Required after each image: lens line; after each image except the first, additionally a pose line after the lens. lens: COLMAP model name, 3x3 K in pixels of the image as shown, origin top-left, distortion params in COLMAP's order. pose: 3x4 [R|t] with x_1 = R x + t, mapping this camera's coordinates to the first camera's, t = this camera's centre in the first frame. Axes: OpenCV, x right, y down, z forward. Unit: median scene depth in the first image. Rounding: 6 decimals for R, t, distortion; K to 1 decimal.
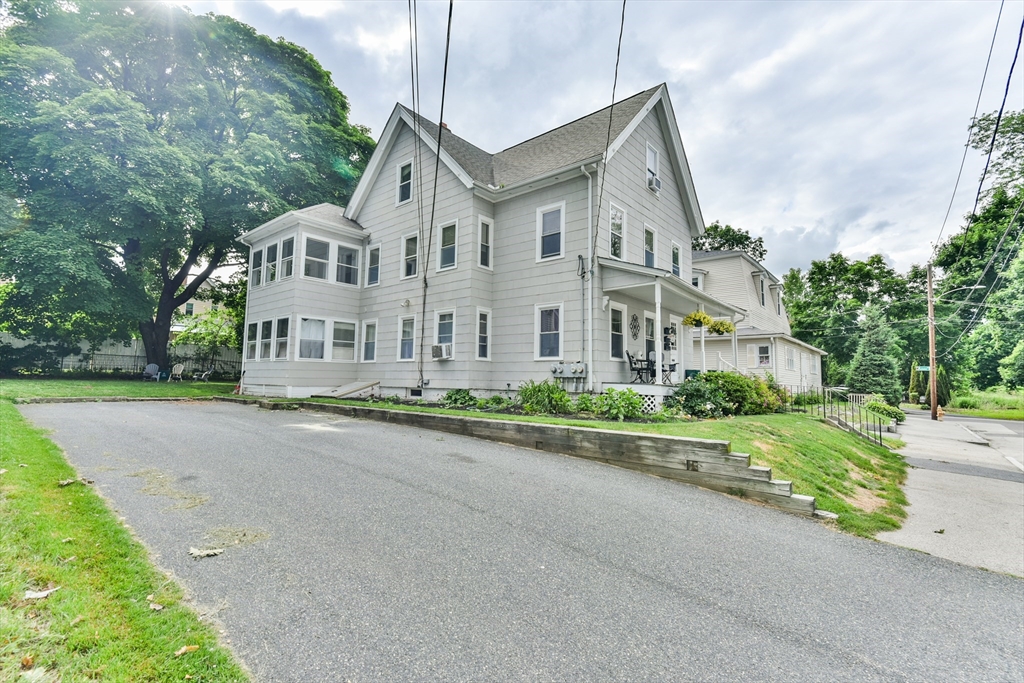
lens RADIAL K [[467.7, 0, 517.9], [0, 467.7, 338.6], [0, 0, 1]] dist [-0.002038, -0.001555]
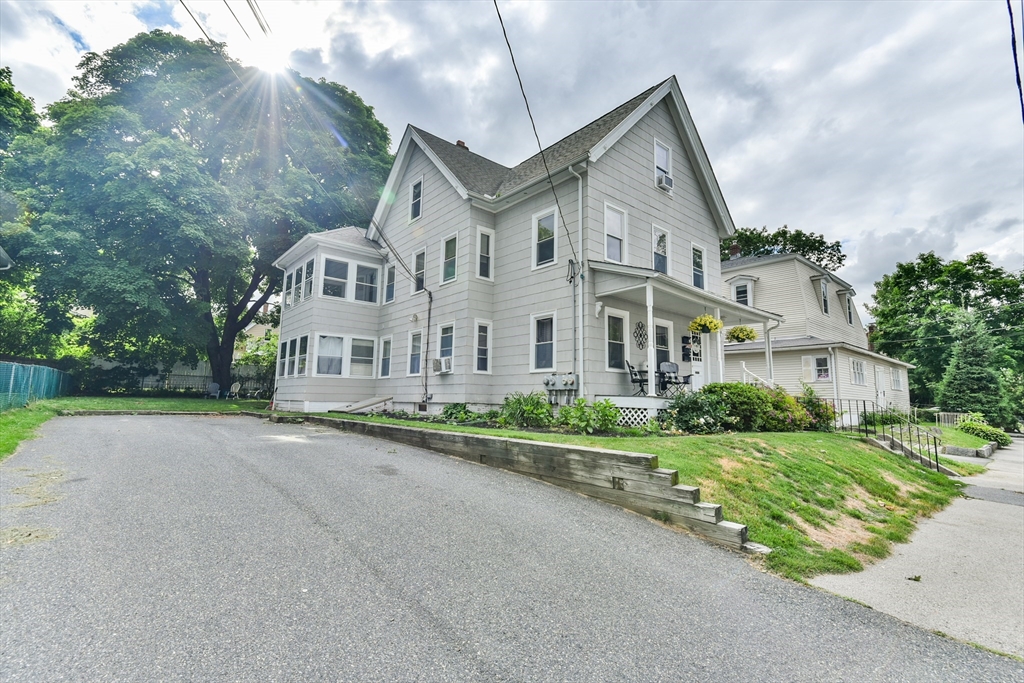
lens RADIAL K [[467.7, 0, 517.9], [0, 467.7, 338.6], [0, 0, 1]] dist [-0.002038, -0.001555]
pose [[0.987383, -0.021756, -0.156852, 0.143587], [0.014551, 0.998792, -0.046939, 0.019348], [0.157683, 0.044064, 0.986506, 0.050533]]
